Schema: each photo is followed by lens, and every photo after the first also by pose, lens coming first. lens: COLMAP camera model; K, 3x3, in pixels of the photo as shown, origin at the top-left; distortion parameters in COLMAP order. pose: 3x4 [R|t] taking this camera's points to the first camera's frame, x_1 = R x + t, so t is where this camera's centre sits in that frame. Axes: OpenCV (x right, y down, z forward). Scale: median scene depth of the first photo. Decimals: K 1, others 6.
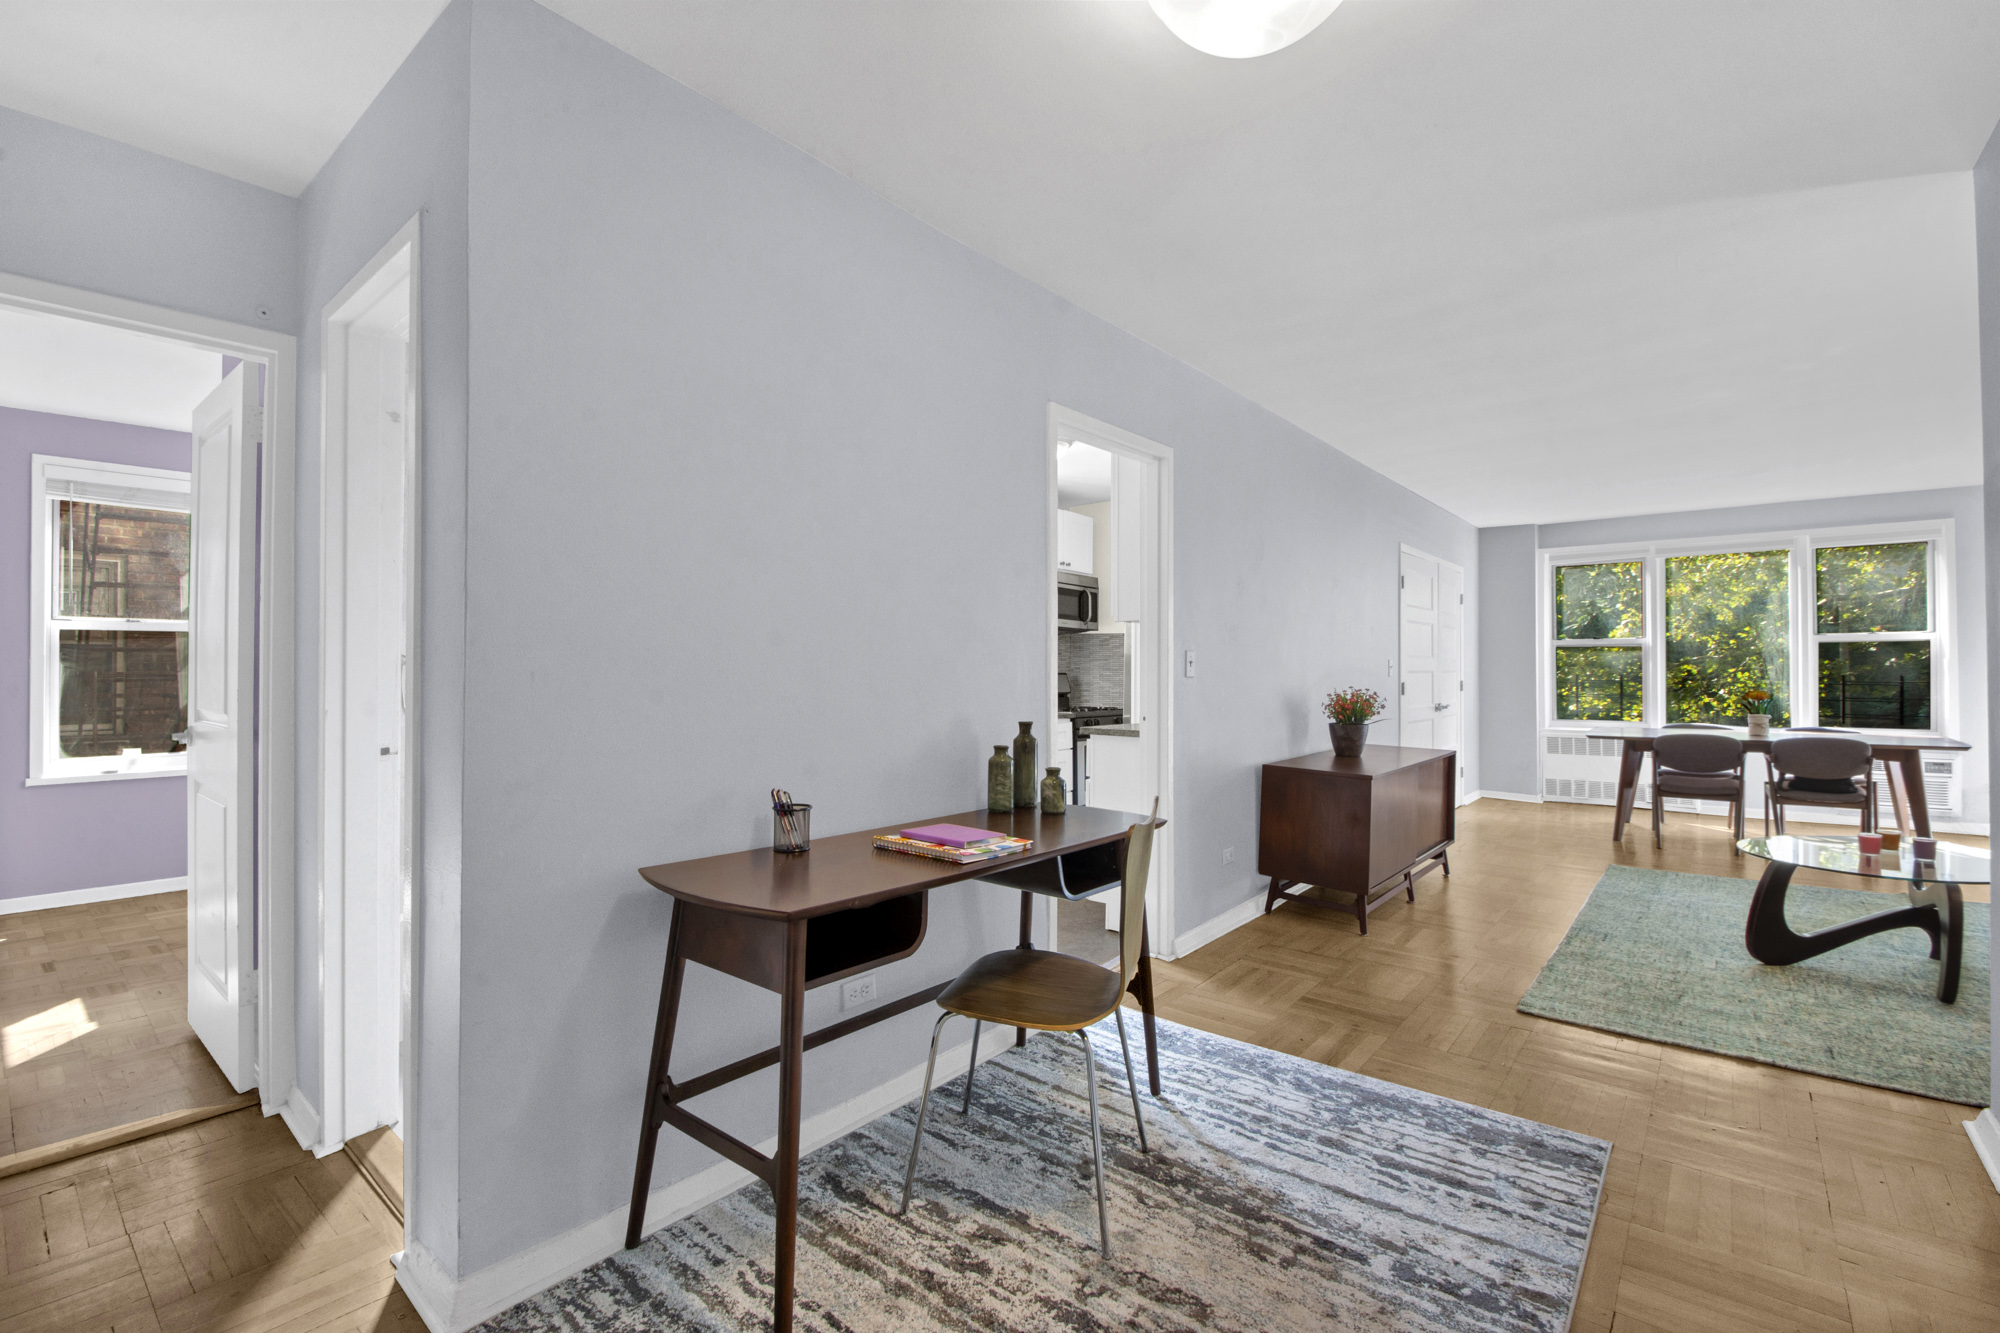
lens RADIAL K [[873.8, 0, 998.4], [0, 873.8, 662.9], [0, 0, 1]] dist [0.010899, -0.017667]
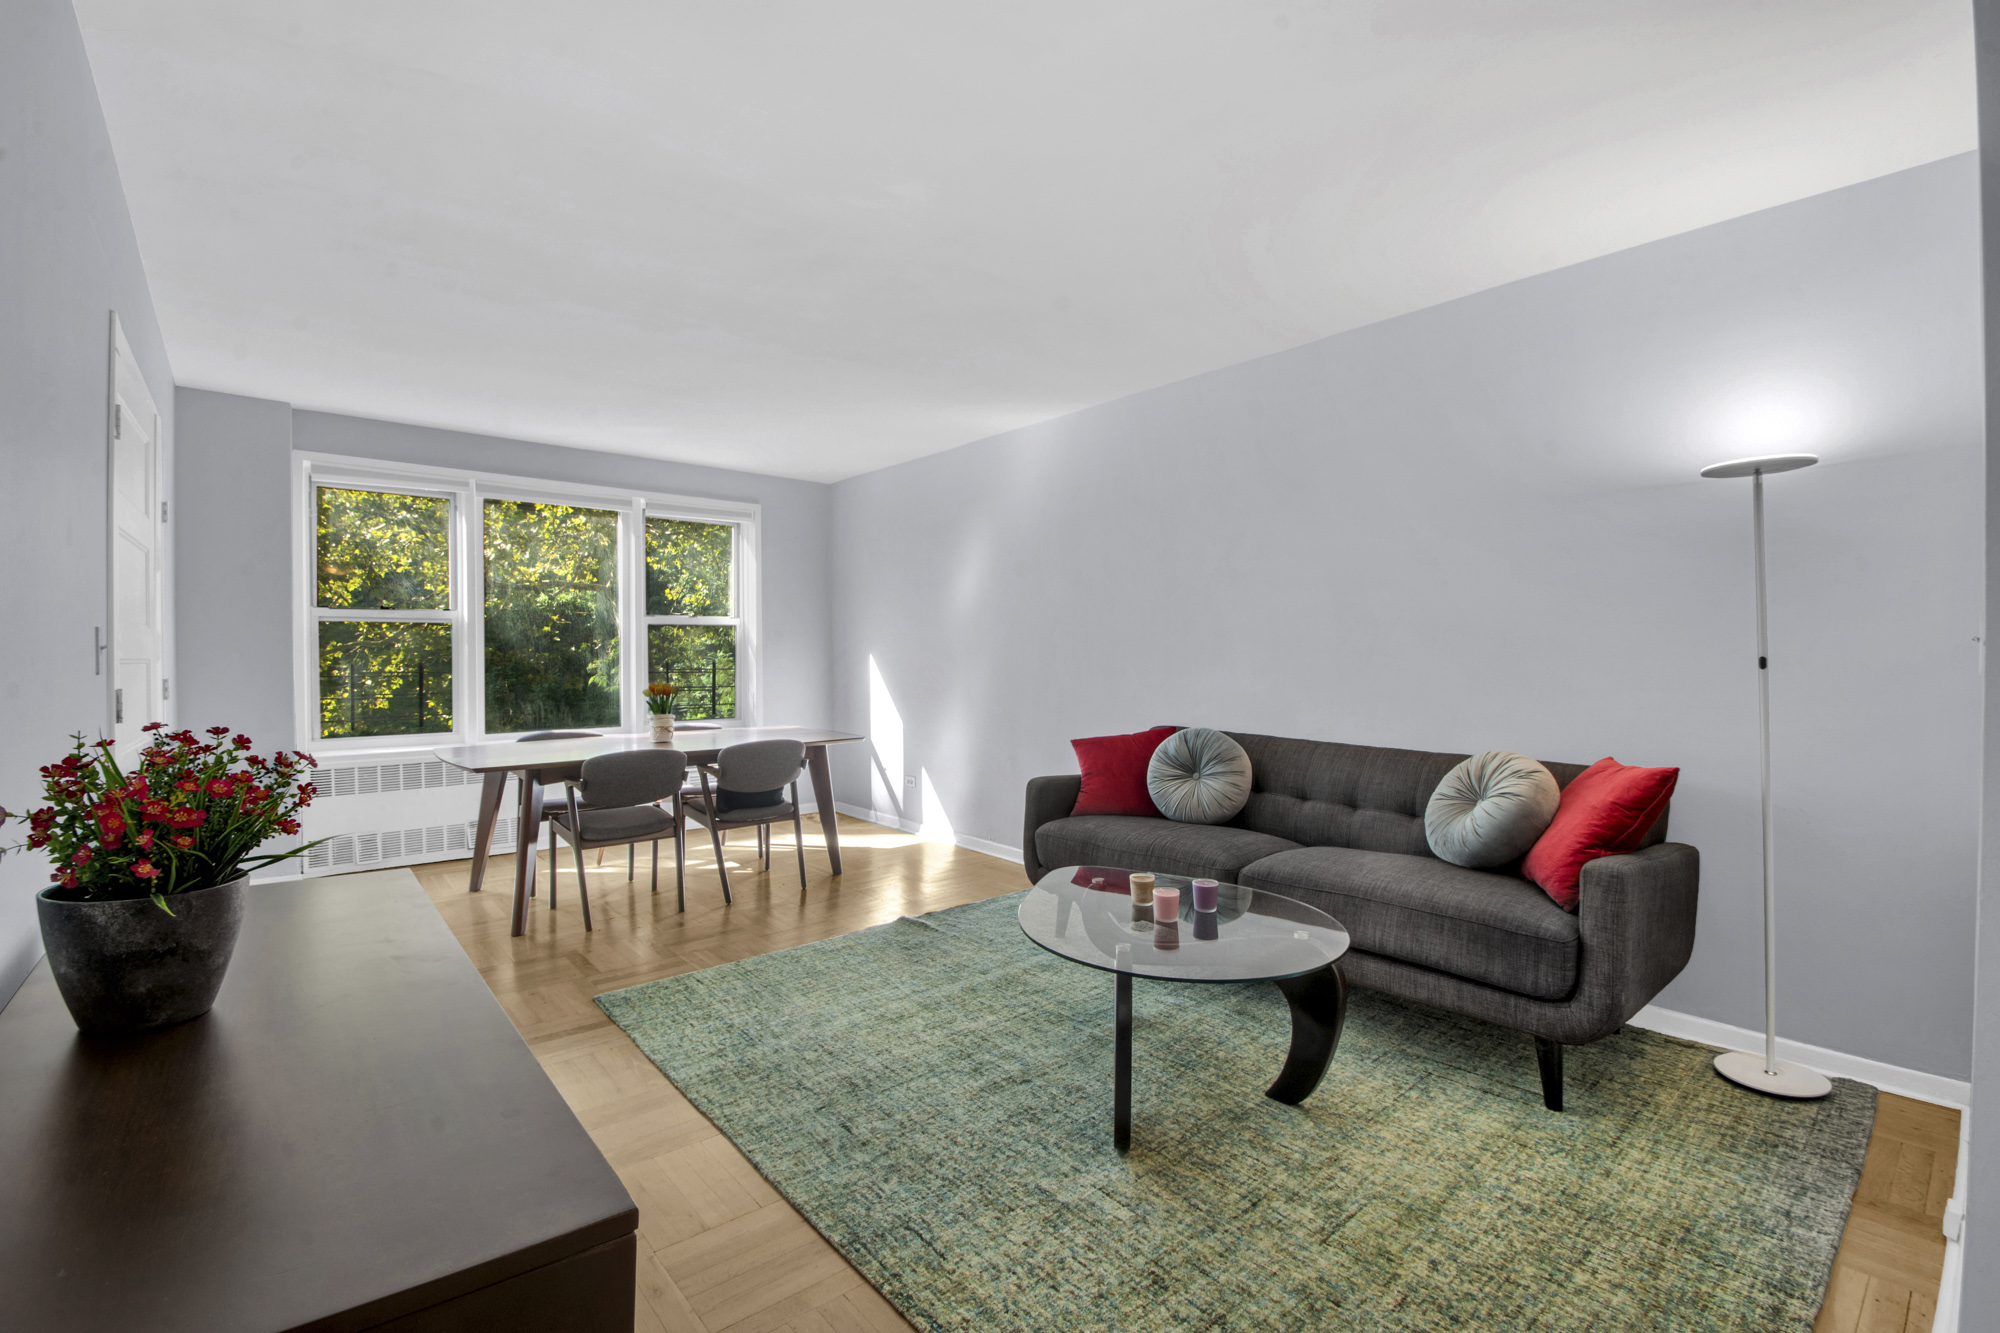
lens RADIAL K [[873.8, 0, 998.4], [0, 873.8, 662.9], [0, 0, 1]] dist [0.010899, -0.017667]
pose [[0.172318, -0.008367, 0.985006, 0.400550], [-0.005201, 0.999942, 0.009404, 0.011629], [-0.985028, -0.006743, 0.172264, 1.403768]]
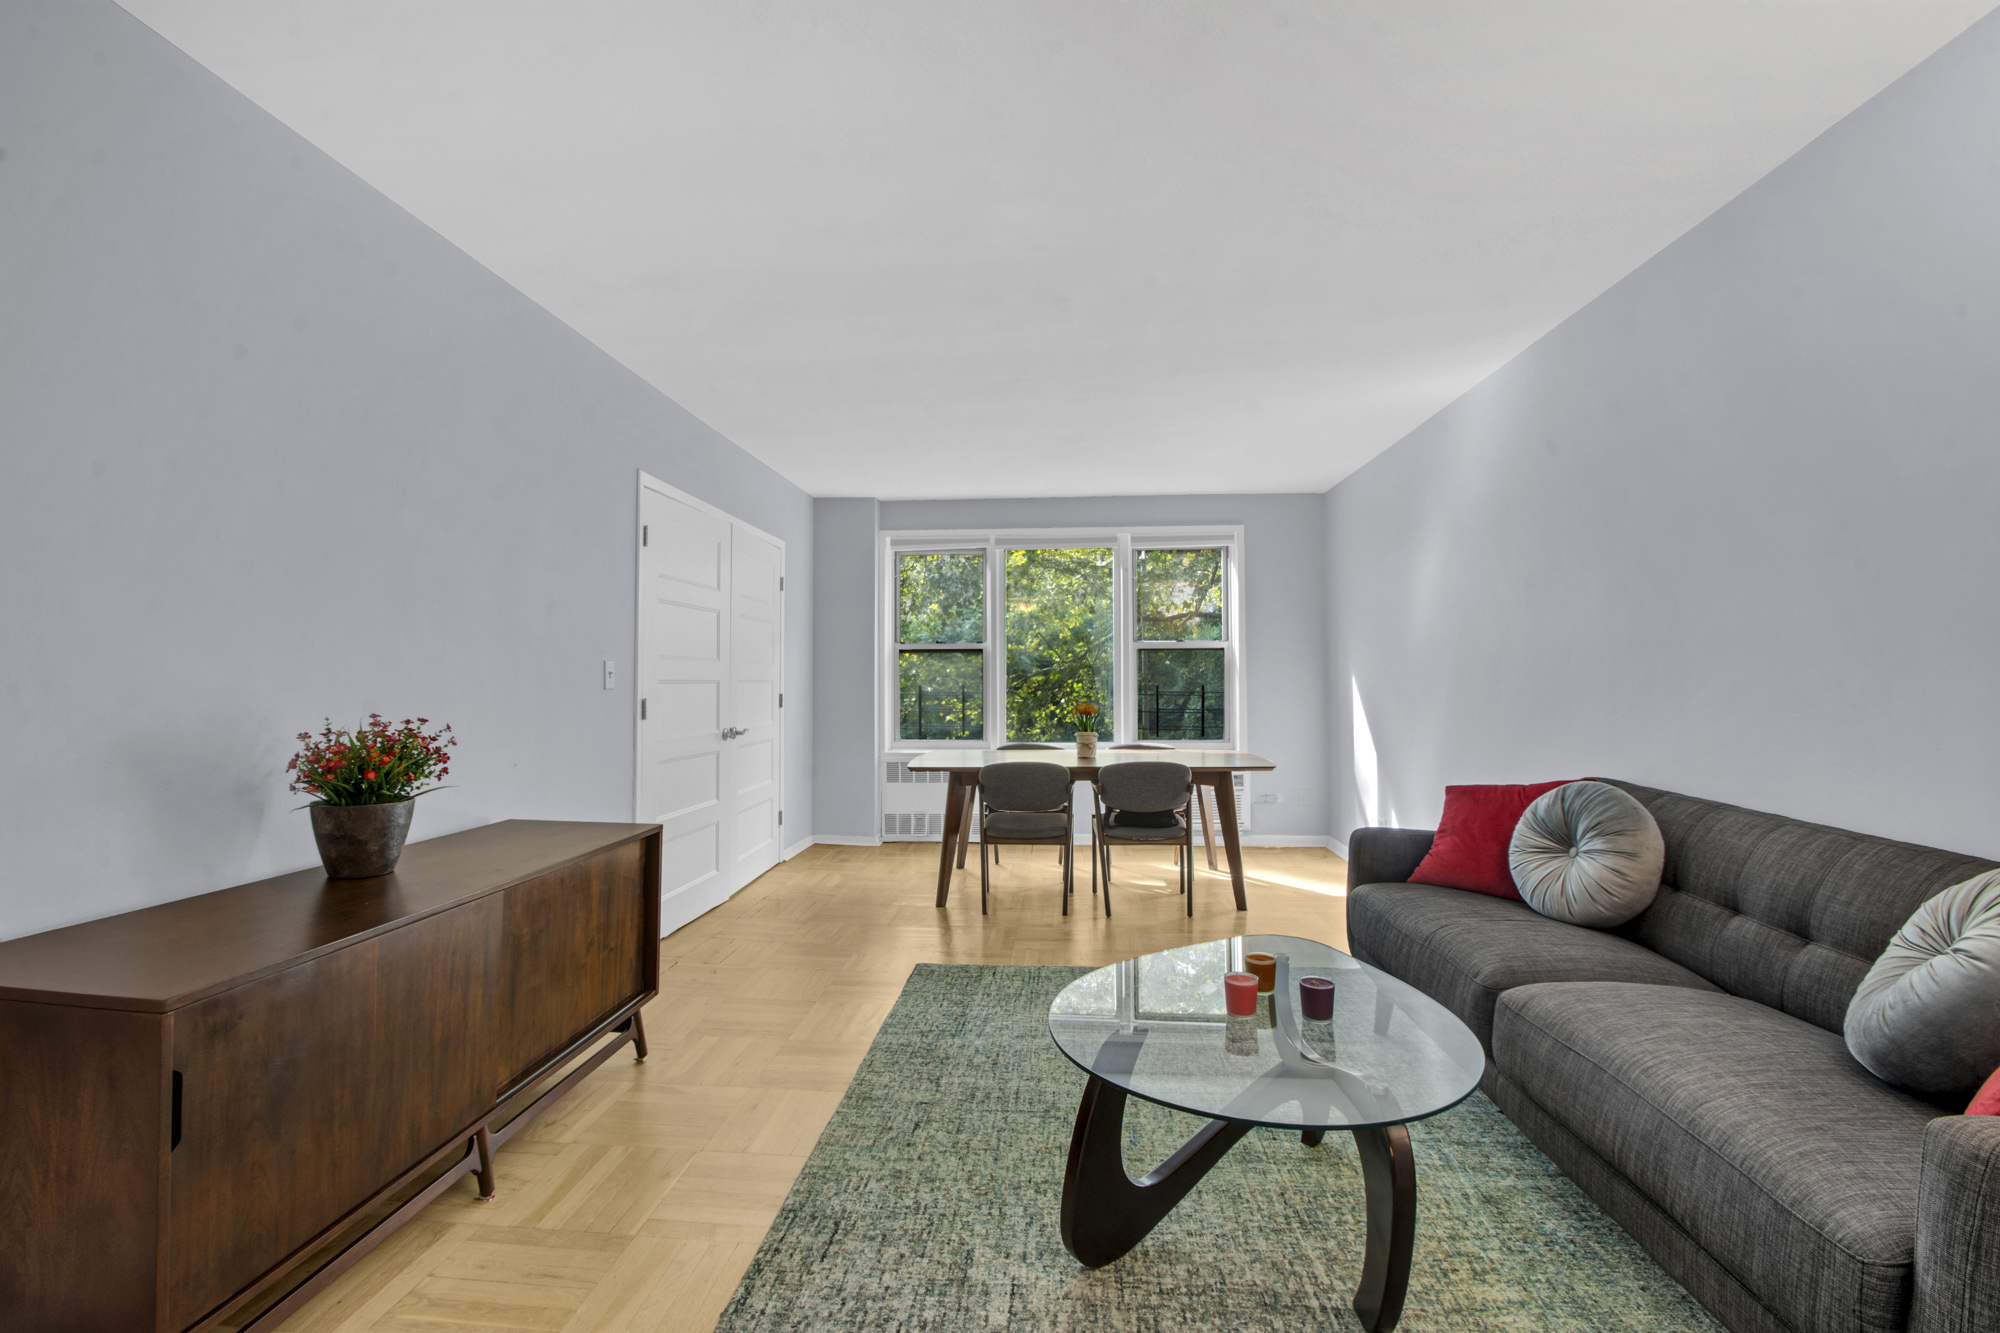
lens RADIAL K [[873.8, 0, 998.4], [0, 873.8, 662.9], [0, 0, 1]] dist [0.010899, -0.017667]
pose [[0.817676, 0.011847, 0.575556, 0.778806], [-0.003900, 0.999879, -0.015041, 0.013522], [-0.575665, 0.010055, 0.817624, 0.883386]]
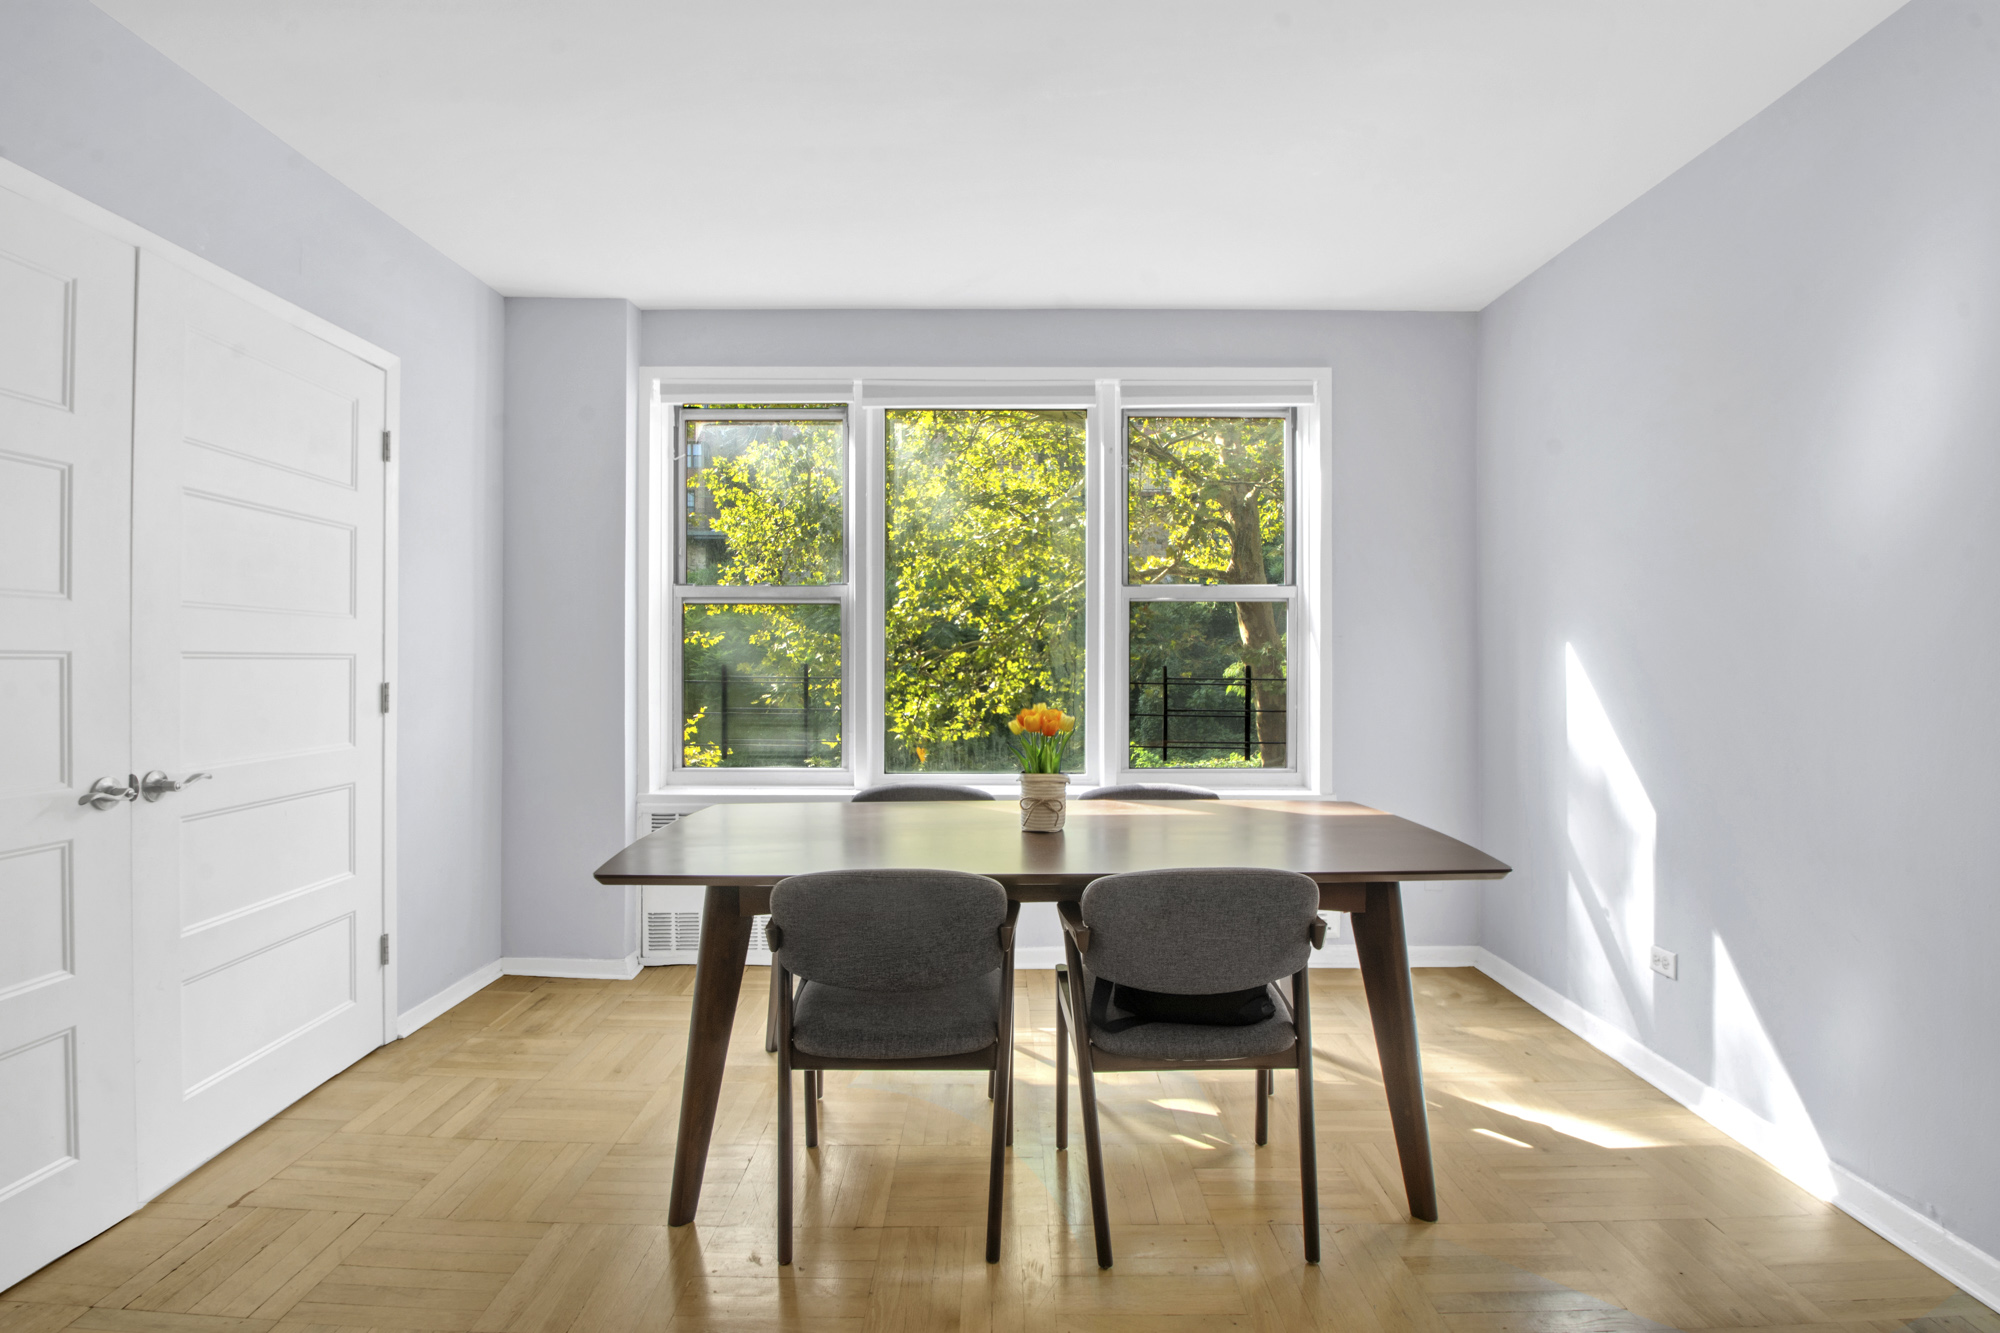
lens RADIAL K [[1001.8, 0, 1008.9], [0, 1001.8, 661.2], [0, 0, 1]] dist [0.003176, 0.000189]
pose [[0.763558, 0.000975, 0.645739, 1.429156], [-0.007067, 0.999952, 0.006846, 0.021979], [-0.645701, -0.009791, 0.763528, 1.670703]]
